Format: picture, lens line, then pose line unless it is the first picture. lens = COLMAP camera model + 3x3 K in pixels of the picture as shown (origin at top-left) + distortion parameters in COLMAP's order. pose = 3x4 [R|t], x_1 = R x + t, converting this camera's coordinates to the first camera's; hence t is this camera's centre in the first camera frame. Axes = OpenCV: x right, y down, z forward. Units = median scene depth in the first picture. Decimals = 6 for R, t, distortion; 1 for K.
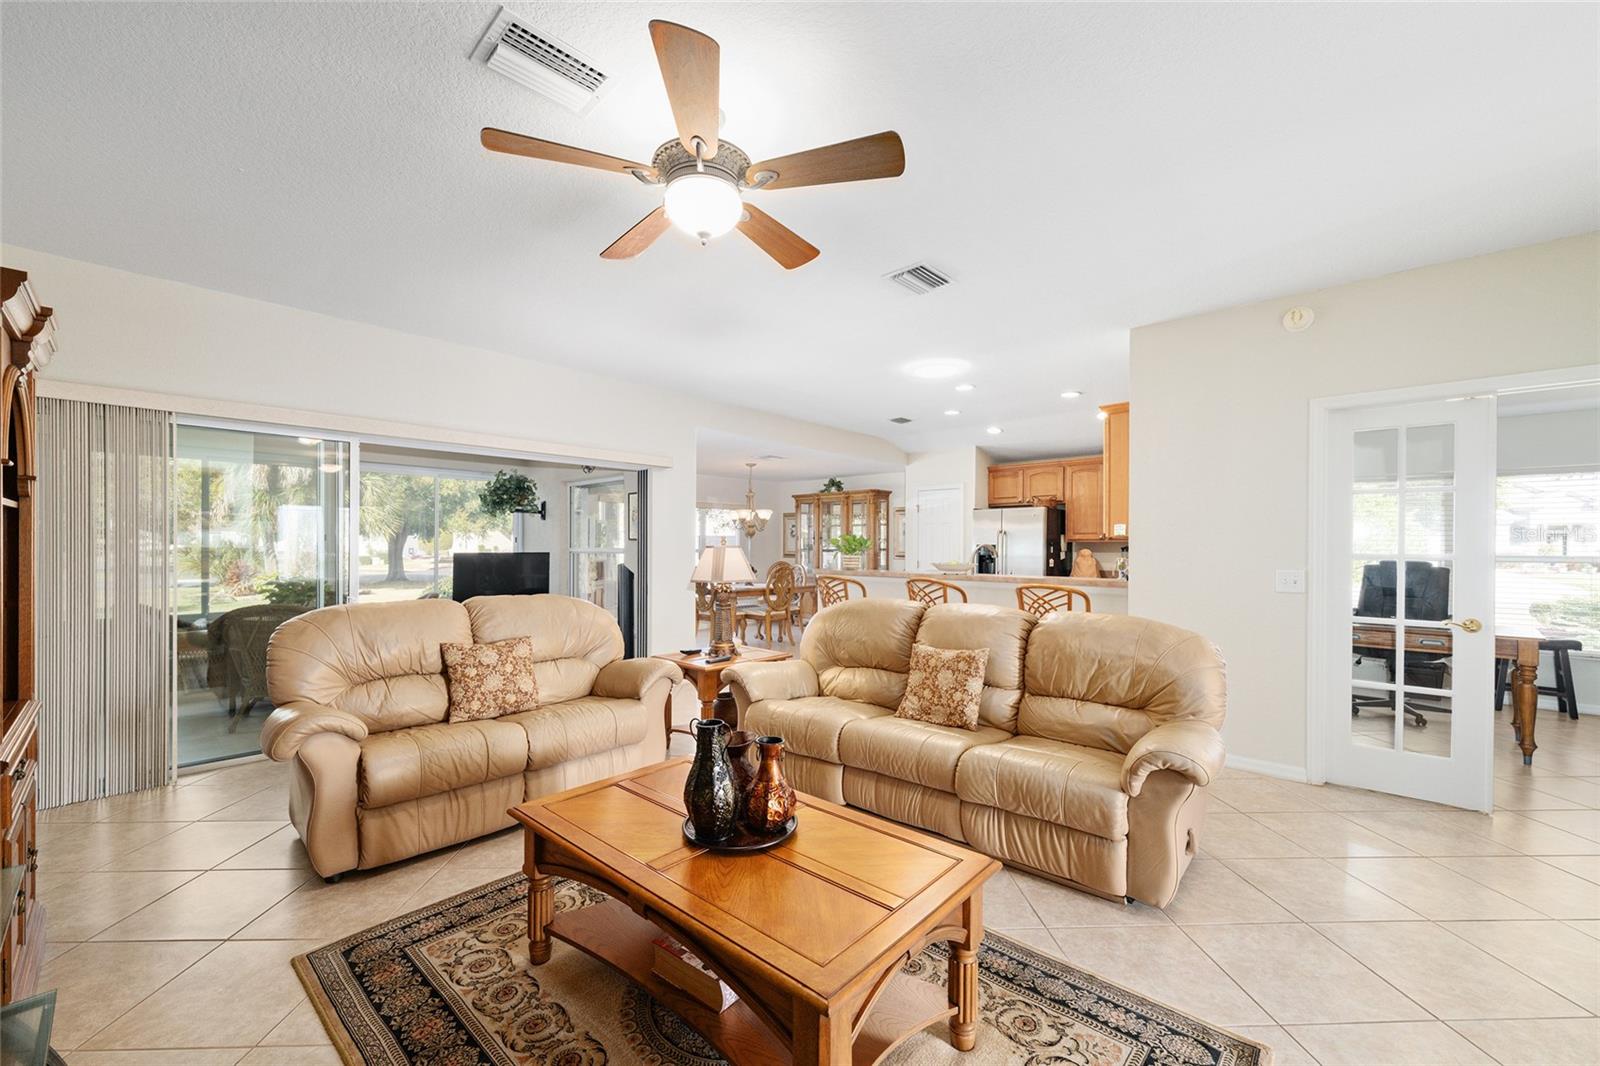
lens RADIAL K [[640.8, 0, 807.3], [0, 640.8, 533.7], [0, 0, 1]] dist [0.000417, 0.000347]
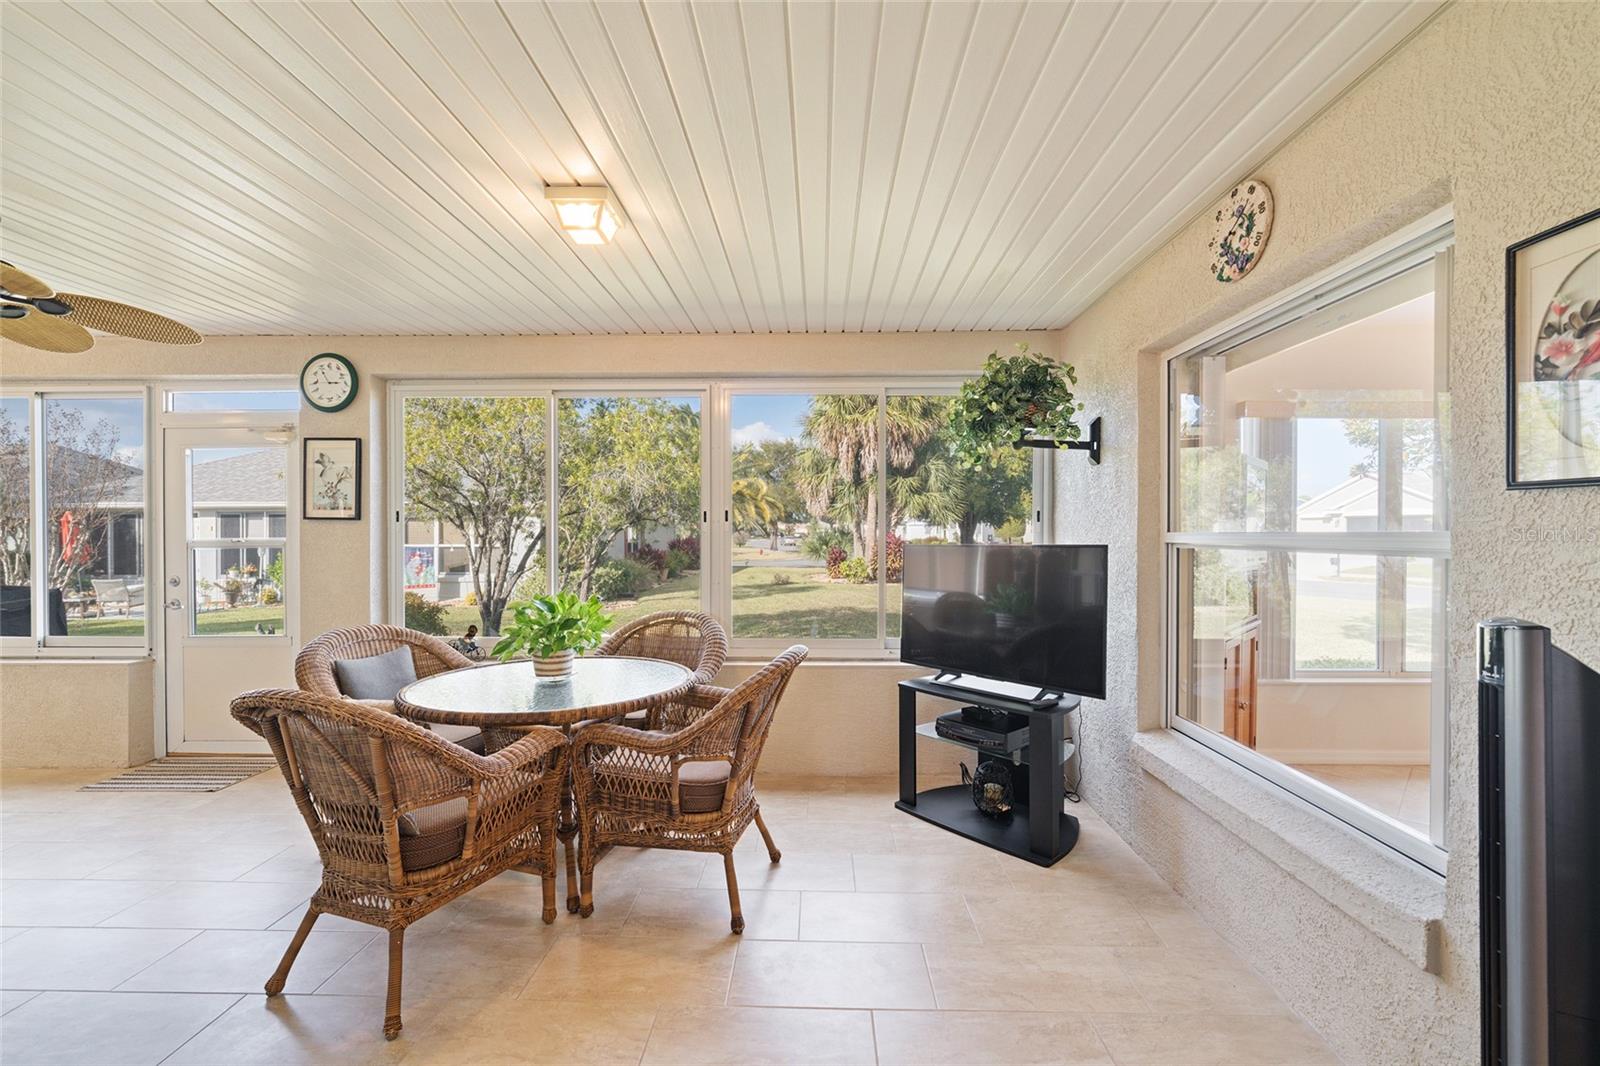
lens RADIAL K [[647.8, 0, 800.0], [0, 647.8, 533.0], [0, 0, 1]] dist [-0.002160, -0.000206]
pose [[0.658120, -0.005425, -0.752893, -0.222547], [0.019994, 0.999747, 0.010273, 0.015397], [0.752647, -0.021814, 0.658062, 0.579160]]
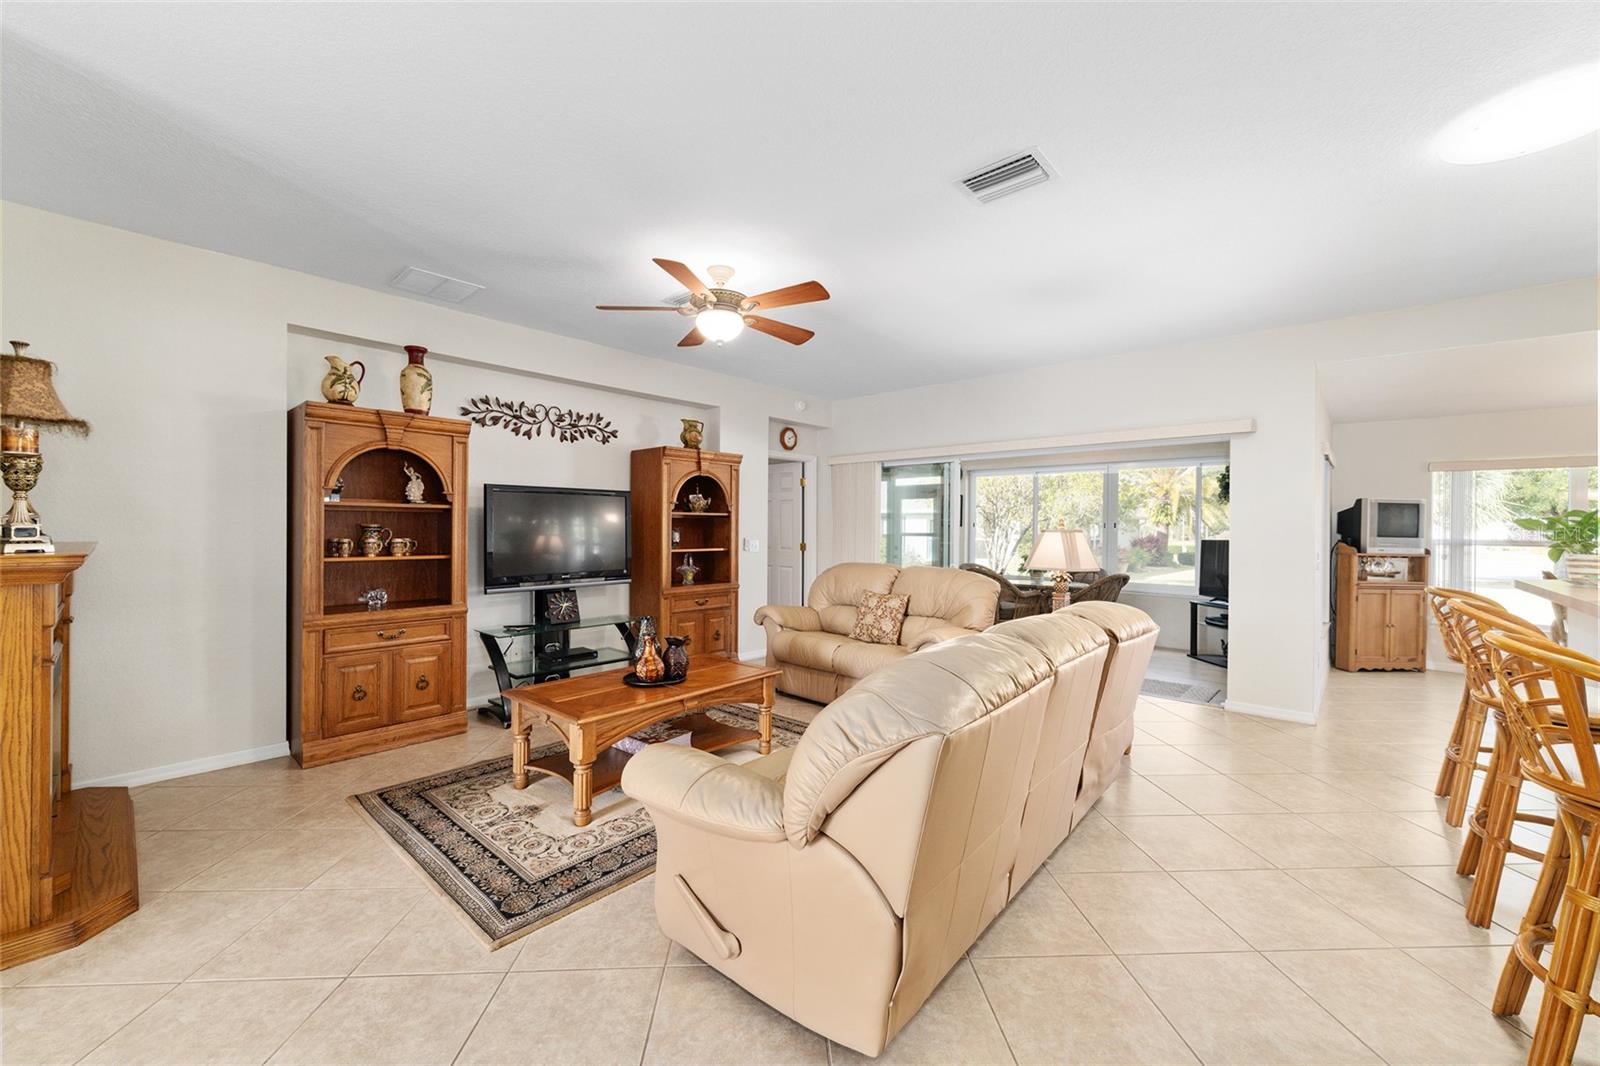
lens RADIAL K [[627.3, 0, 800.0], [0, 627.3, 533.0], [0, 0, 1]] dist [-0.000903, -0.000097]
pose [[0.010902, 0.002465, -0.999938, 0.391745], [0.010252, 0.999944, 0.002577, 0.009445], [0.999888, -0.010279, 0.010876, 0.326458]]
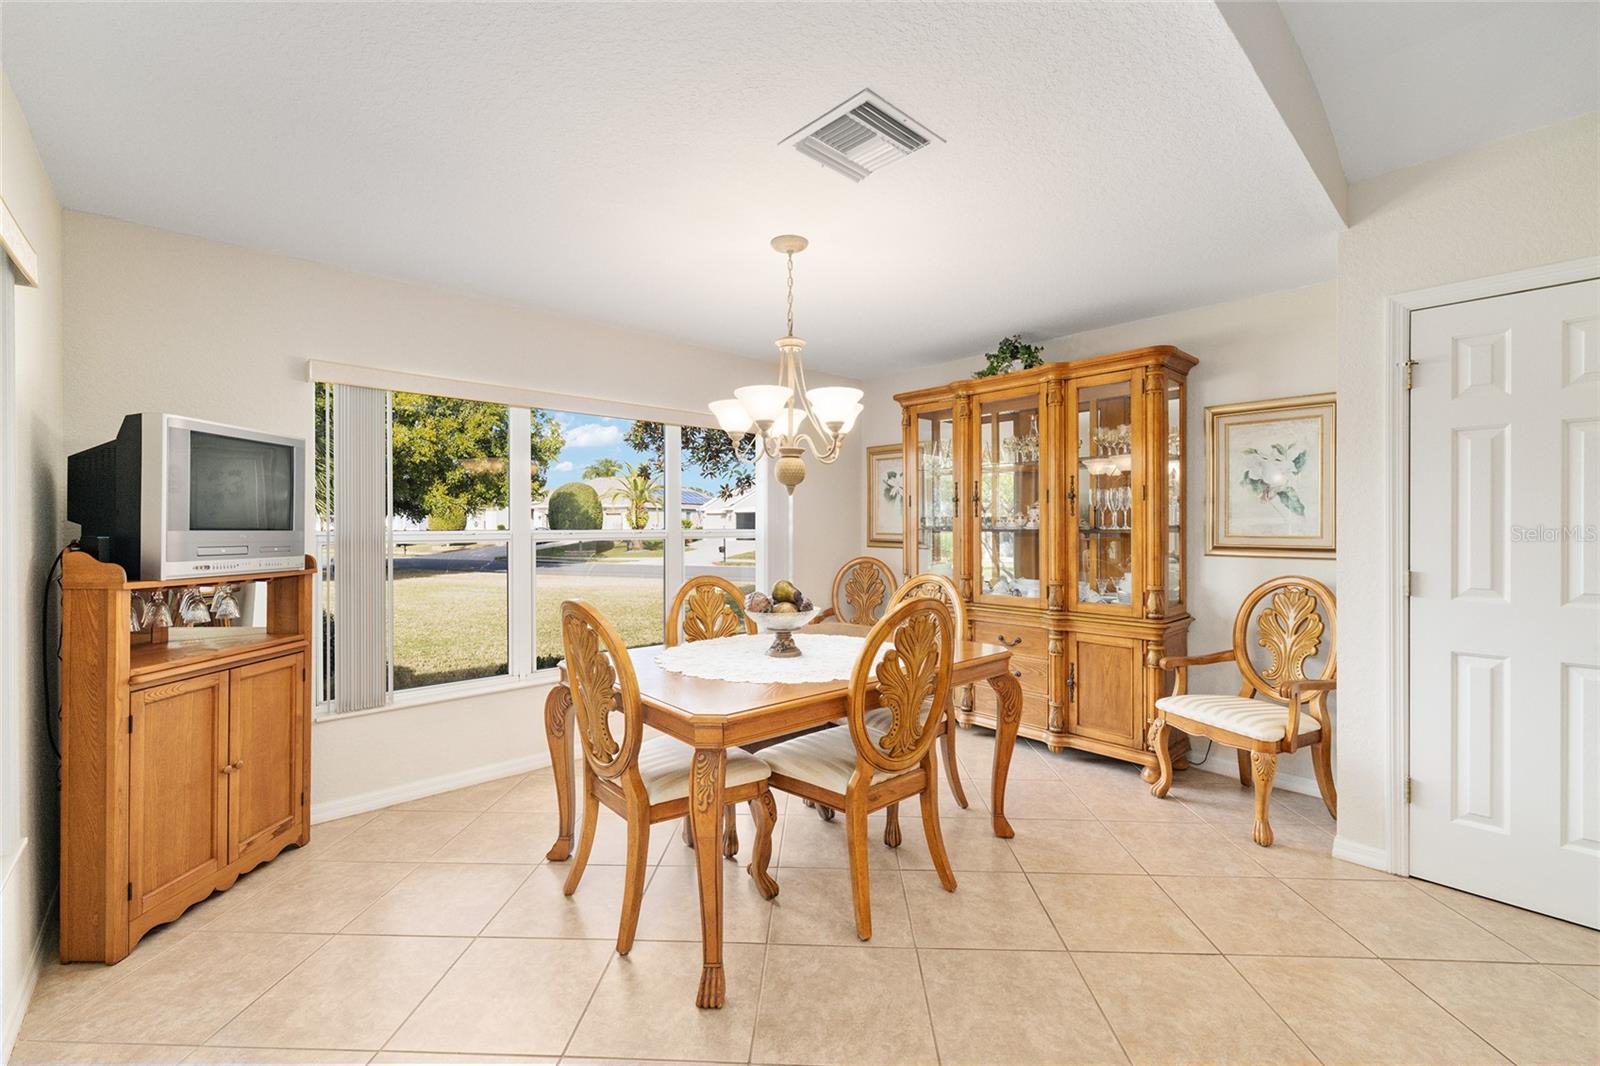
lens RADIAL K [[666.1, 0, 800.7], [0, 666.1, 526.0], [0, 0, 1]] dist [-0.001515, -0.000067]
pose [[0.996493, -0.005343, -0.083500, -0.063678], [0.007201, 0.999733, 0.021969, 0.017149], [0.083360, -0.022493, 0.996266, 0.760673]]
